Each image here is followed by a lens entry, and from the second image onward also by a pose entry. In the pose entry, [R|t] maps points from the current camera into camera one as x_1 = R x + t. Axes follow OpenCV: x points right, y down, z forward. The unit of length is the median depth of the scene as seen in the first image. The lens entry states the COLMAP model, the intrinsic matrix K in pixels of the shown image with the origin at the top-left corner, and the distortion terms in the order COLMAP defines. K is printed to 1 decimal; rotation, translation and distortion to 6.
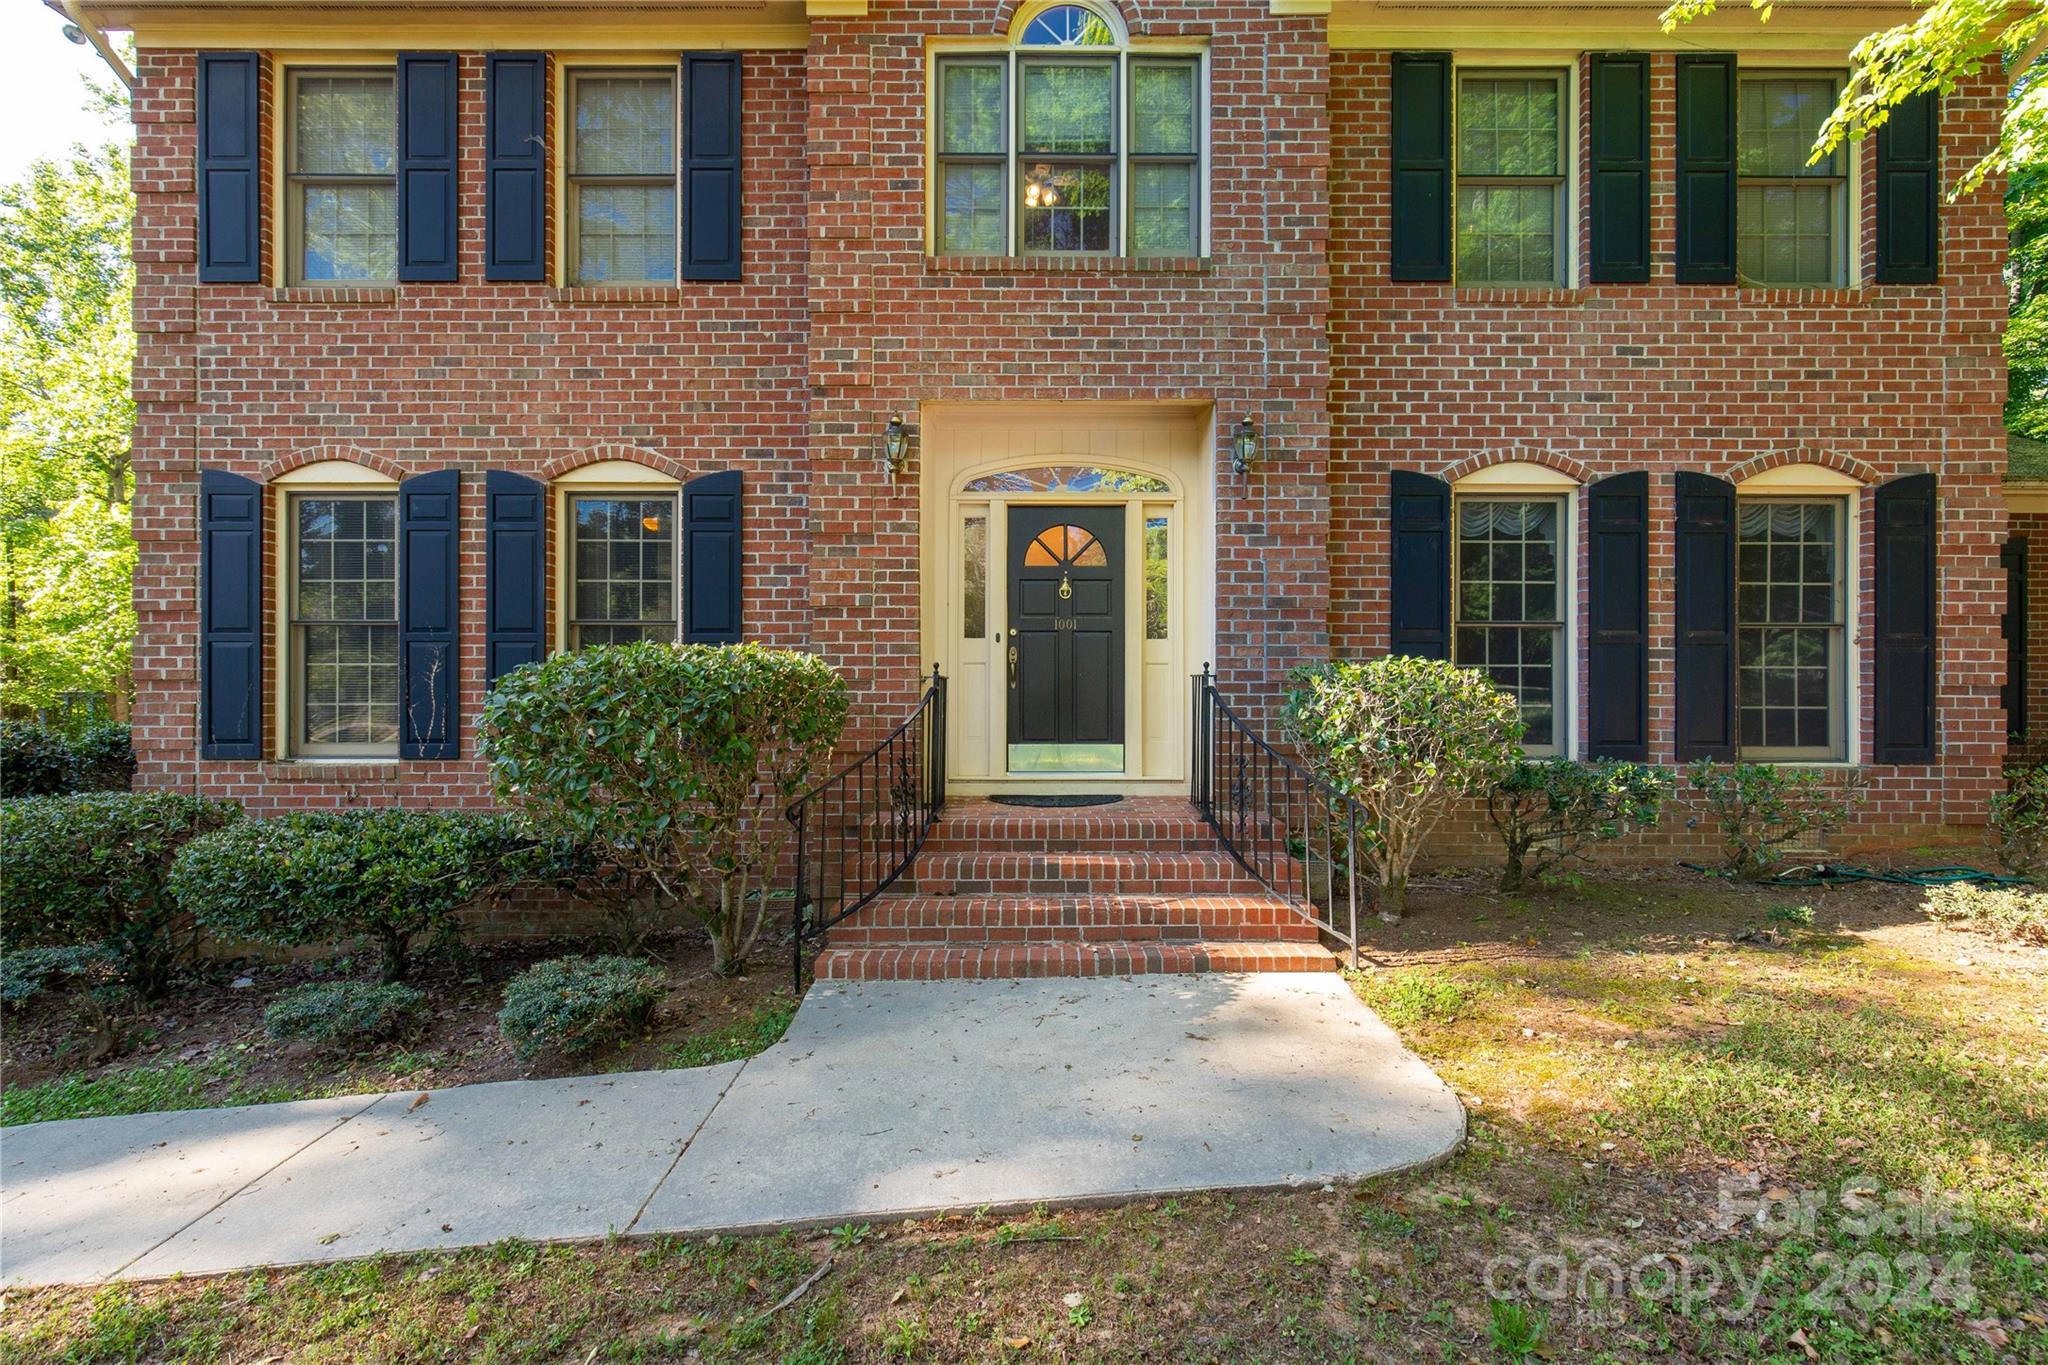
lens RADIAL K [[938.4, 0, 1034.4], [0, 938.4, 677.3], [0, 0, 1]] dist [-0.003022, -0.000149]
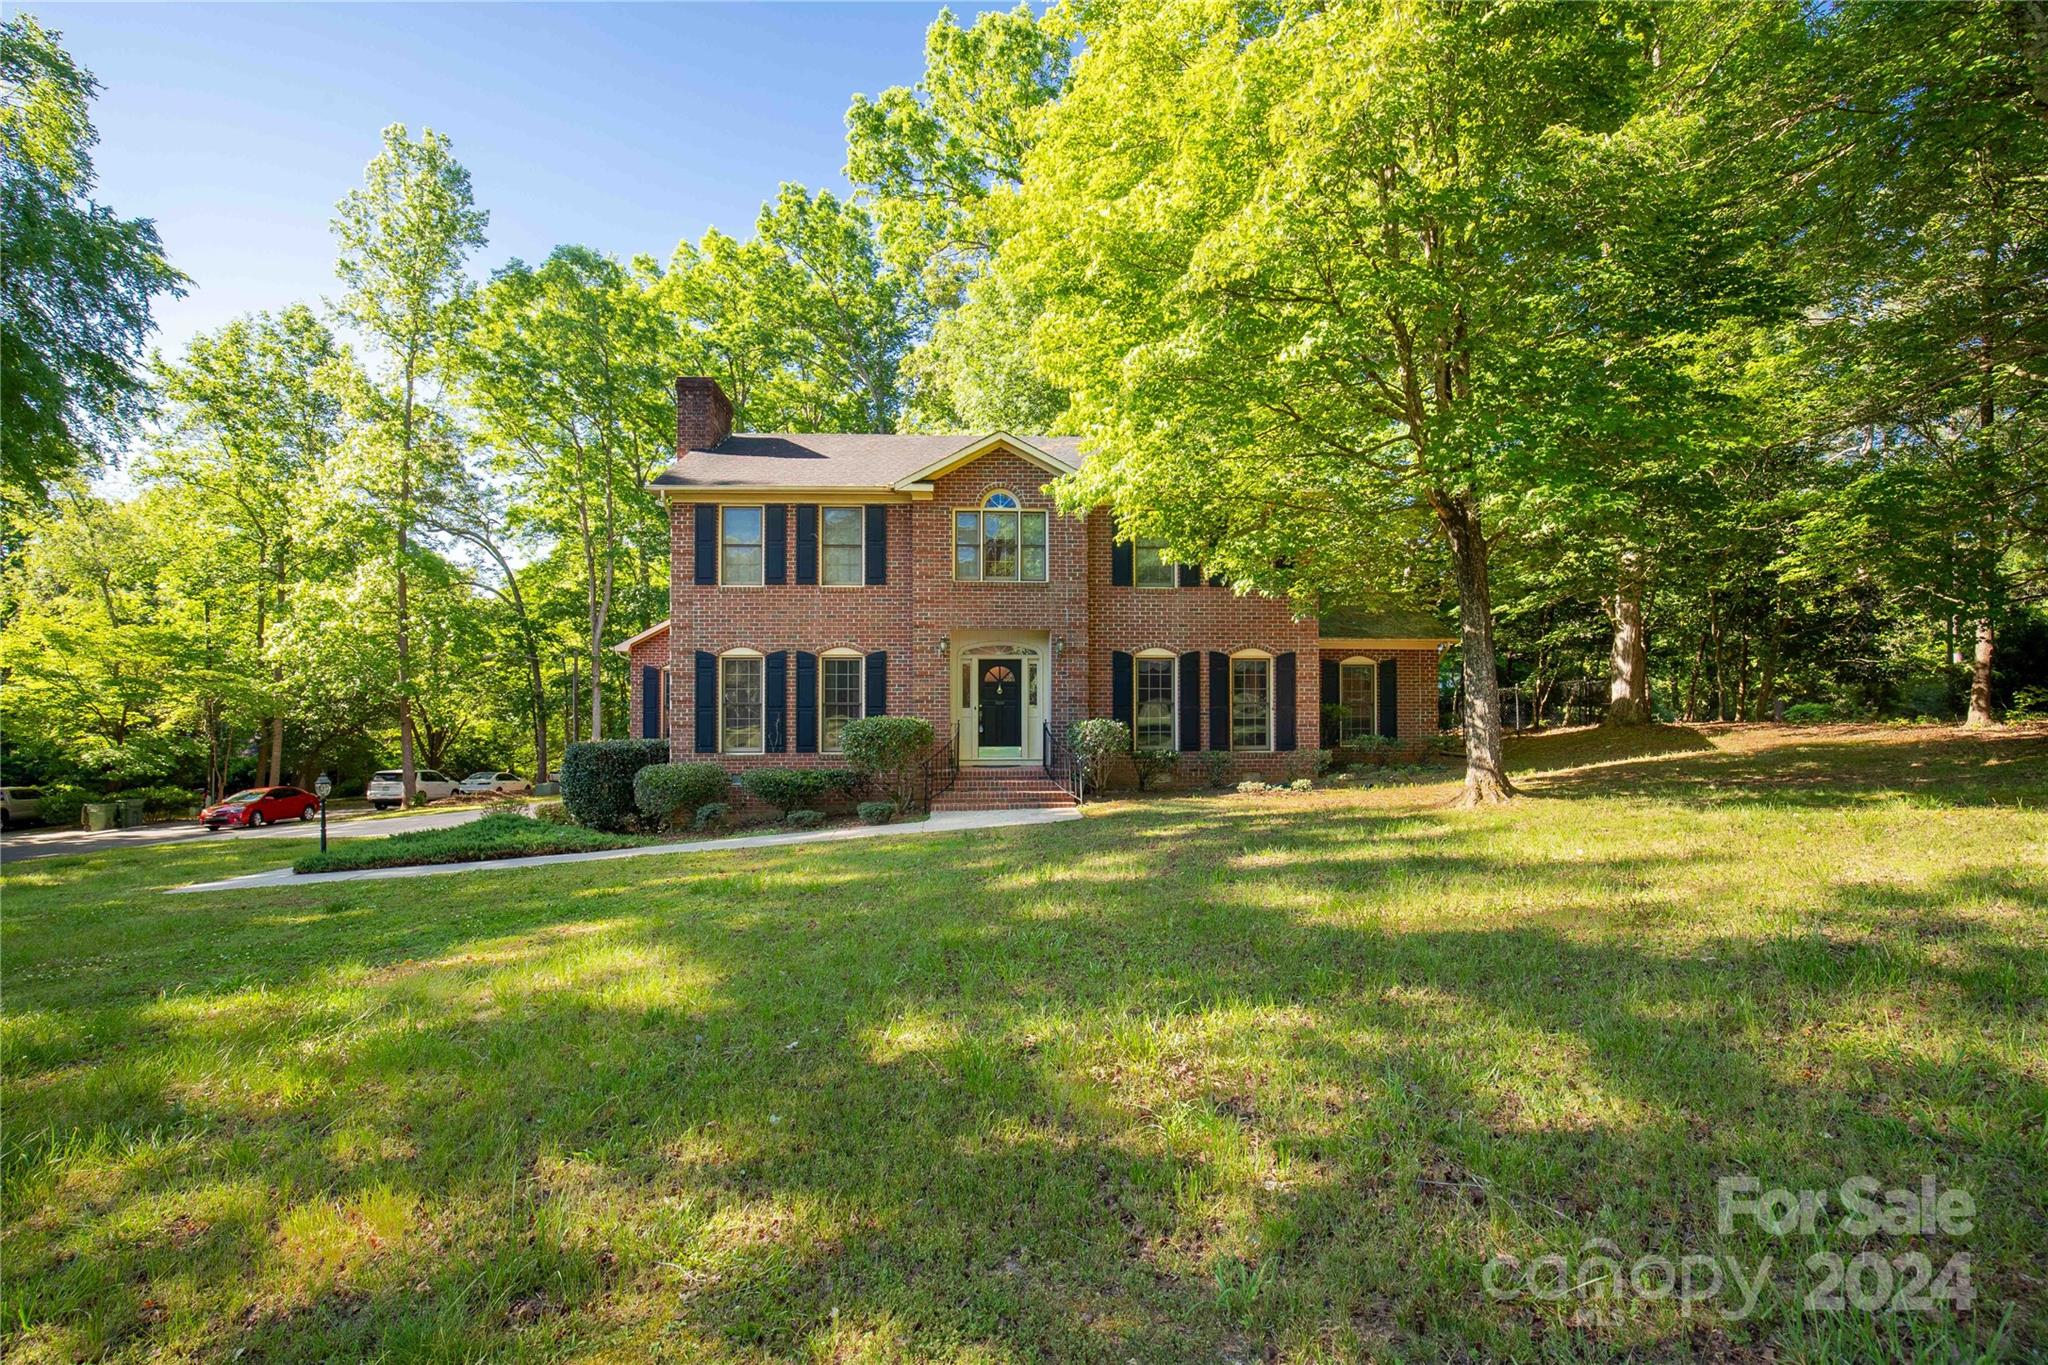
lens RADIAL K [[938.4, 0, 1027.7], [0, 938.4, 675.6], [0, 0, 1]] dist [-0.003022, -0.000149]
pose [[0.998054, 0.000084, 0.062350, -0.060190], [0.001341, 0.999739, -0.022813, -0.078772], [-0.062336, 0.022852, 0.997794, -1.866075]]
